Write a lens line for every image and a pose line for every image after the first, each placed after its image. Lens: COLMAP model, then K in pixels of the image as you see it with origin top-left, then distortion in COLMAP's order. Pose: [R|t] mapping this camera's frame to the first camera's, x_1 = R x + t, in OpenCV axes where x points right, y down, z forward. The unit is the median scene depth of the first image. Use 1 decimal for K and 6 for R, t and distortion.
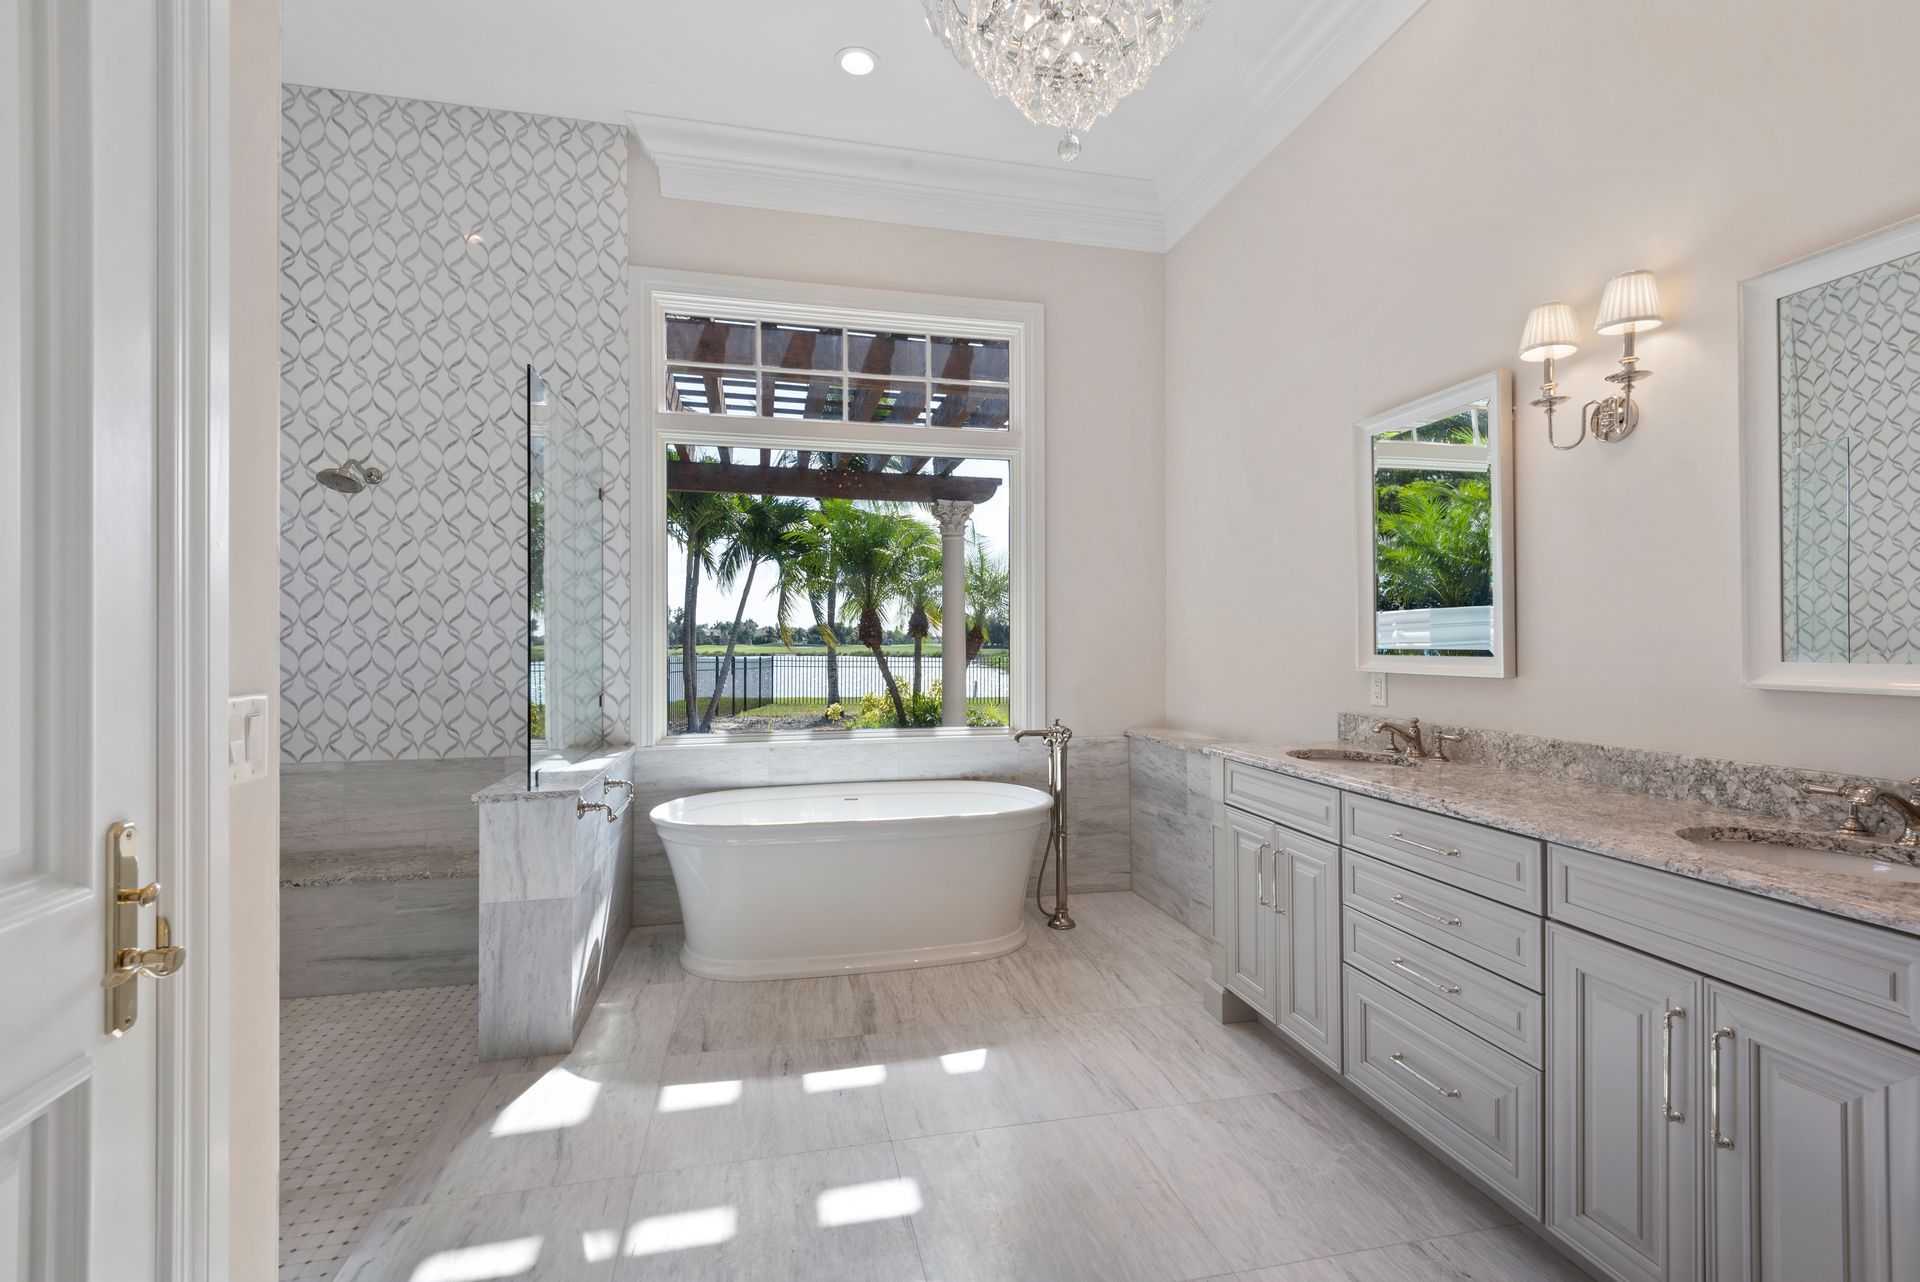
lens RADIAL K [[881.2, 0, 958.9], [0, 881.2, 636.2], [0, 0, 1]] dist [0.035975, -0.017691]
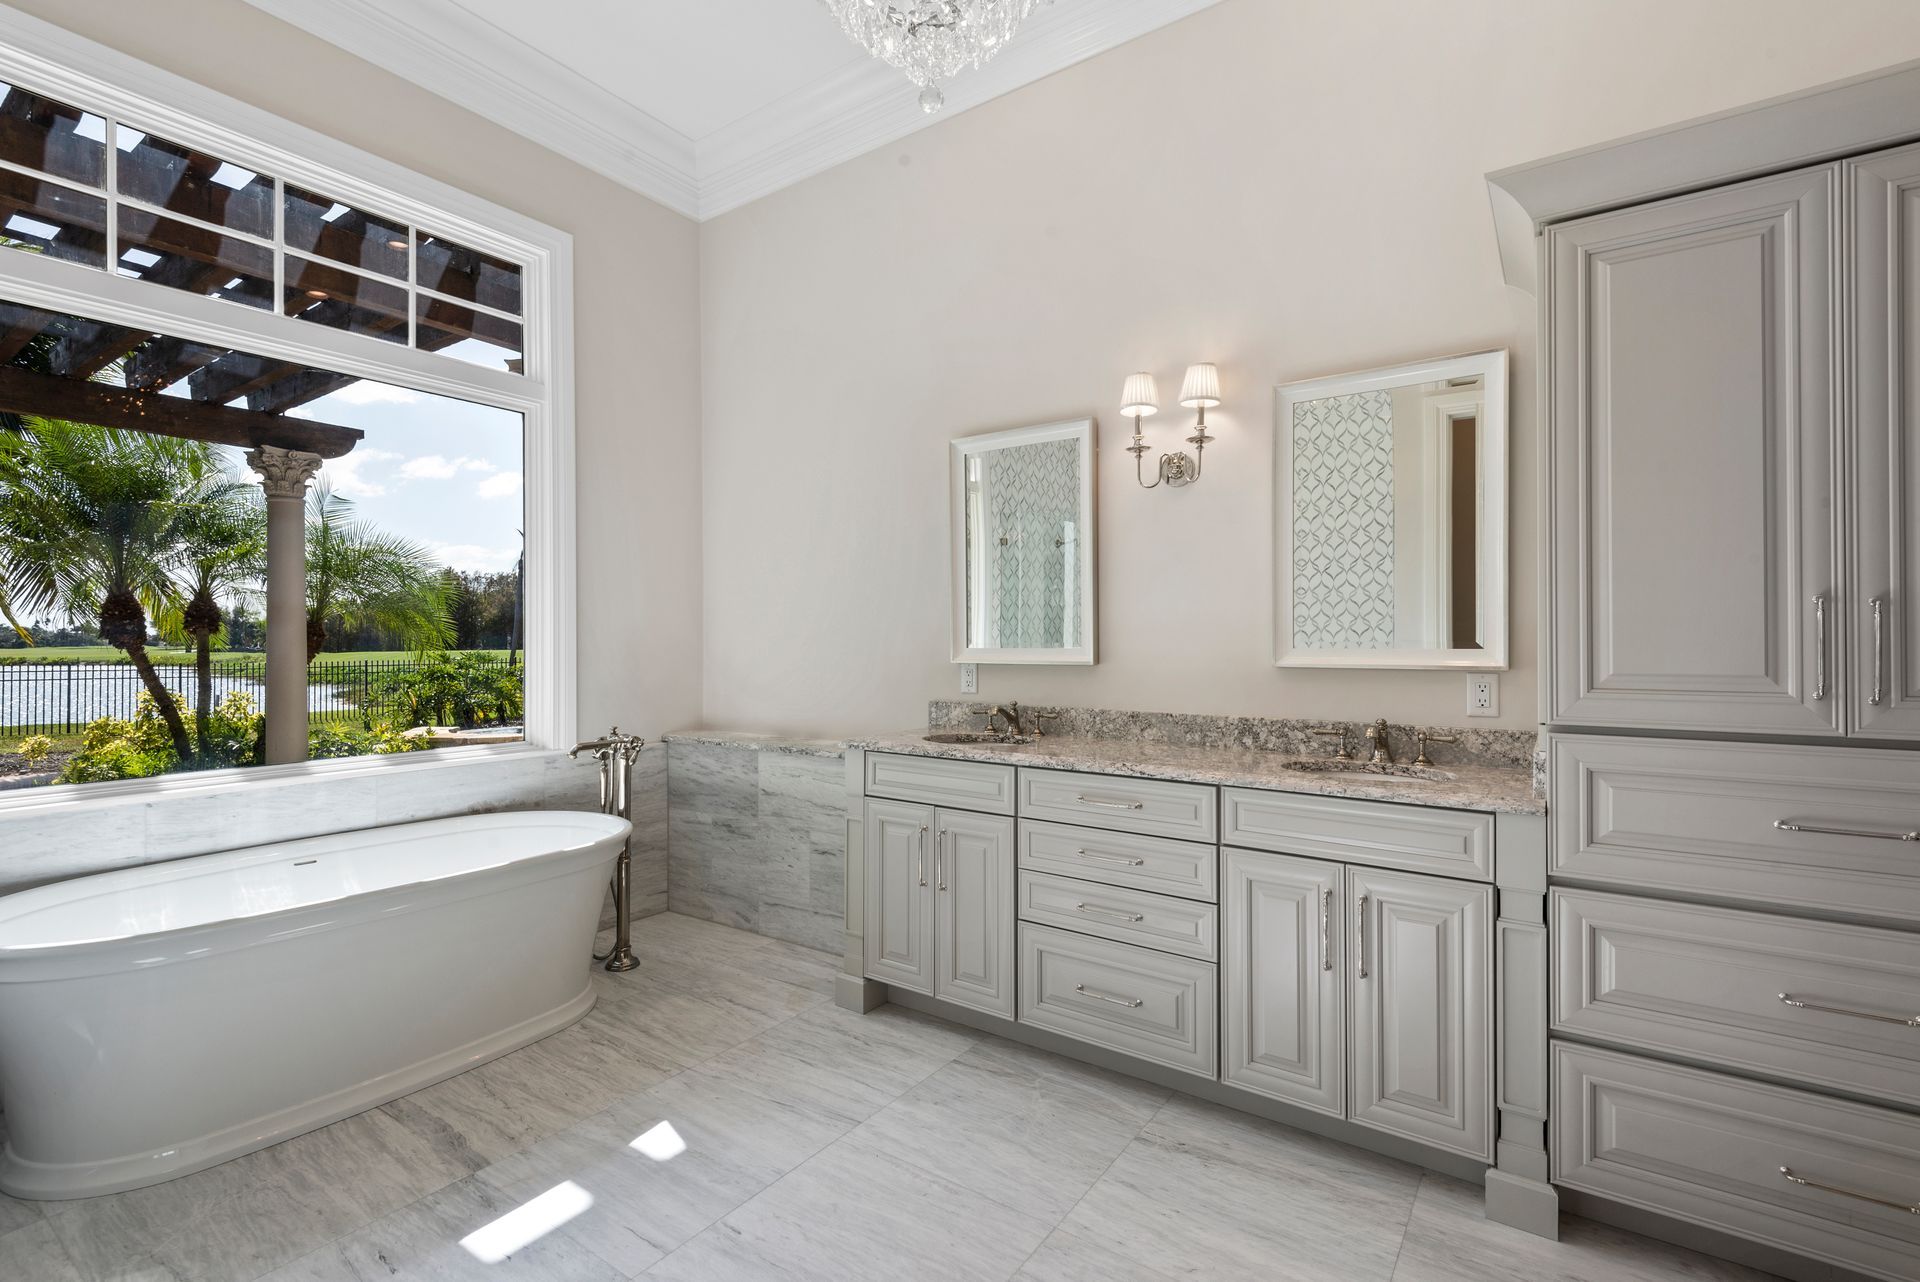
lens RADIAL K [[881.2, 0, 969.5], [0, 881.2, 639.0], [0, 0, 1]] dist [0.035975, -0.017691]
pose [[0.735646, 0.002187, 0.677363, -0.286014], [-0.003669, 0.999993, 0.000756, 0.008587], [-0.677356, -0.003042, 0.735649, 0.173309]]
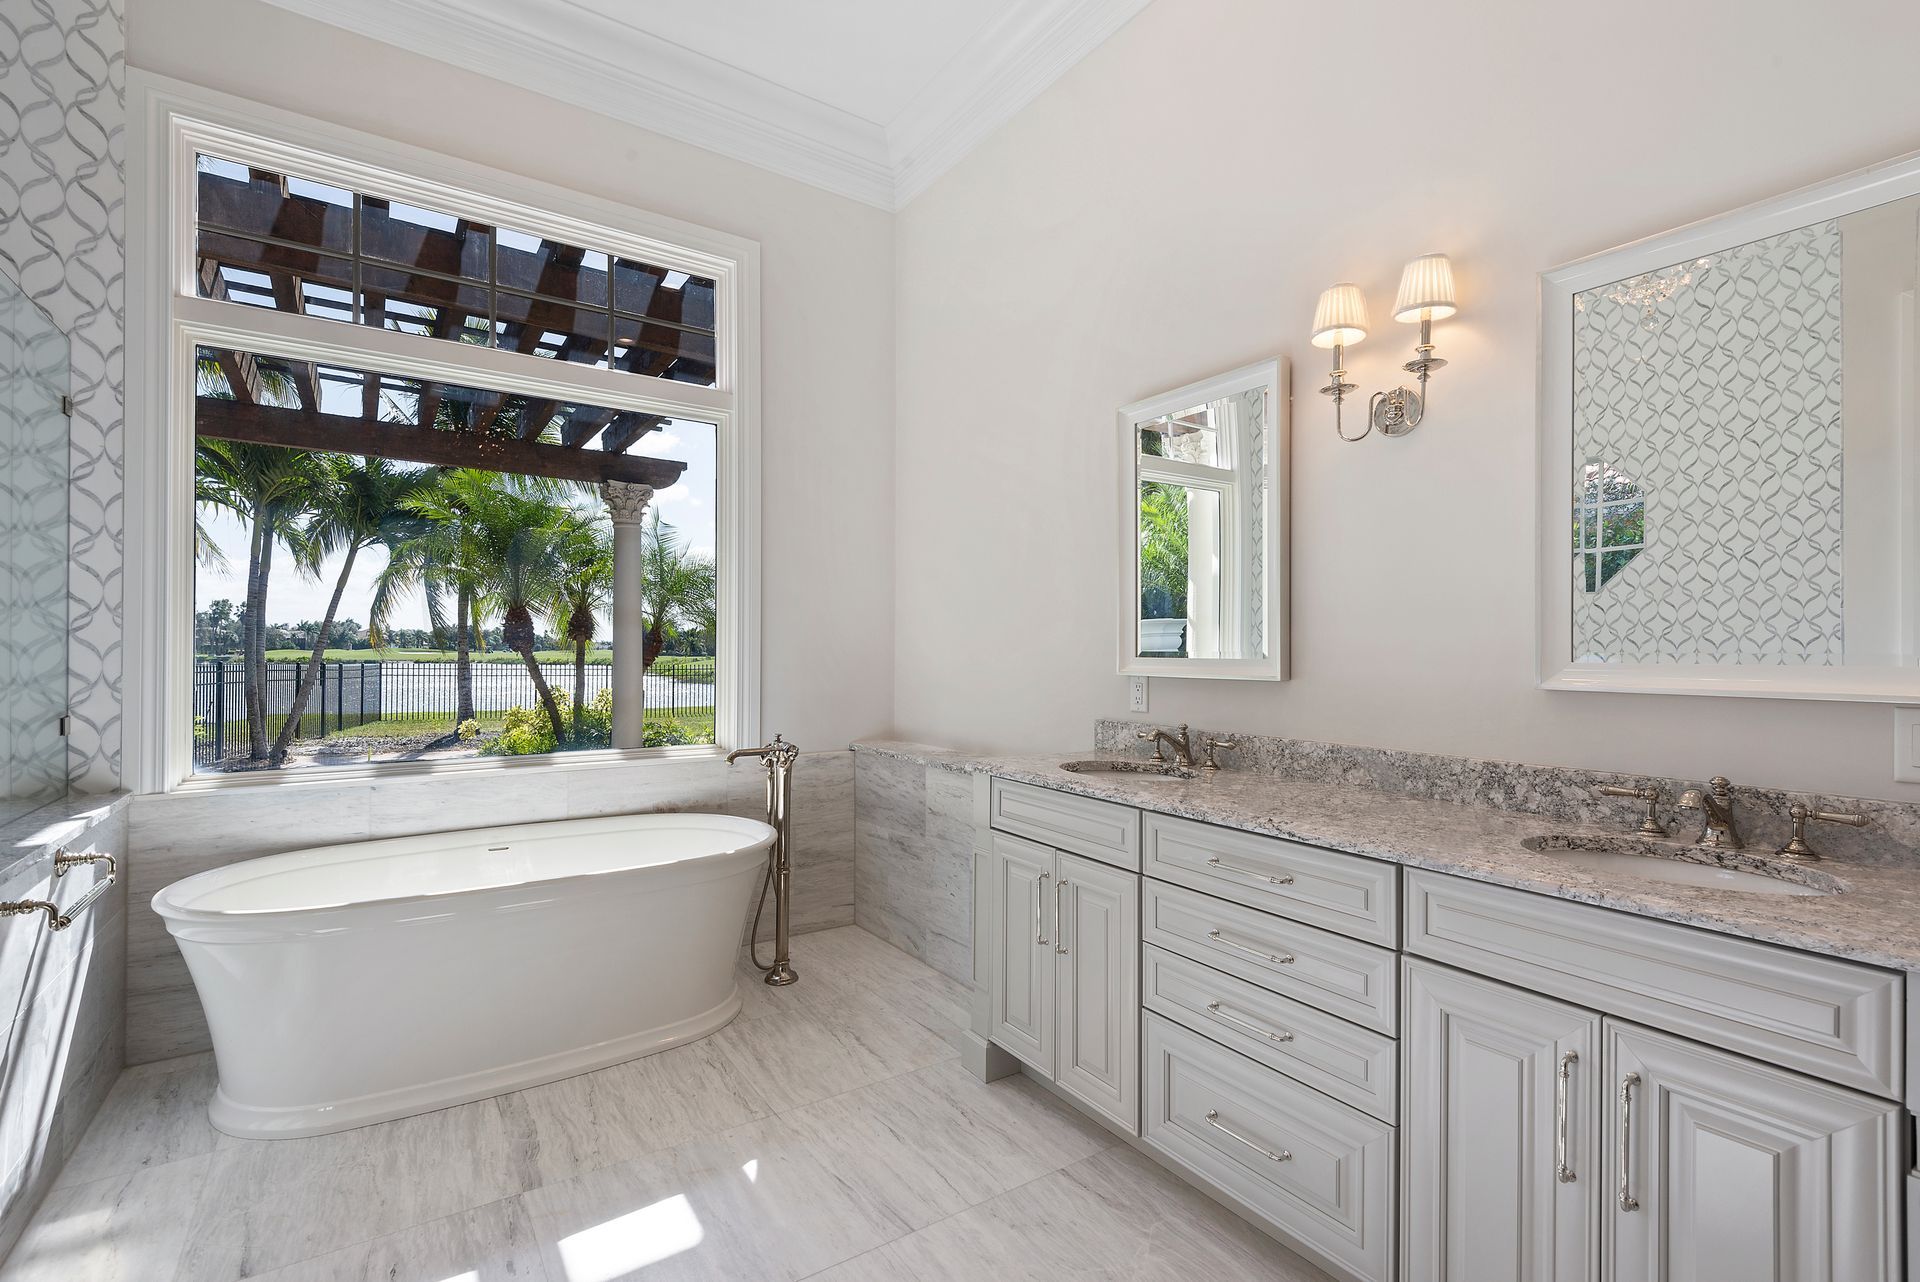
lens RADIAL K [[881.2, 0, 962.5], [0, 881.2, 647.4], [0, 0, 1]] dist [0.035975, -0.017691]
pose [[0.932662, 0.007645, 0.360671, -0.038016], [-0.009110, 0.999956, 0.002363, 0.009929], [-0.360637, -0.005490, 0.932690, 0.197930]]
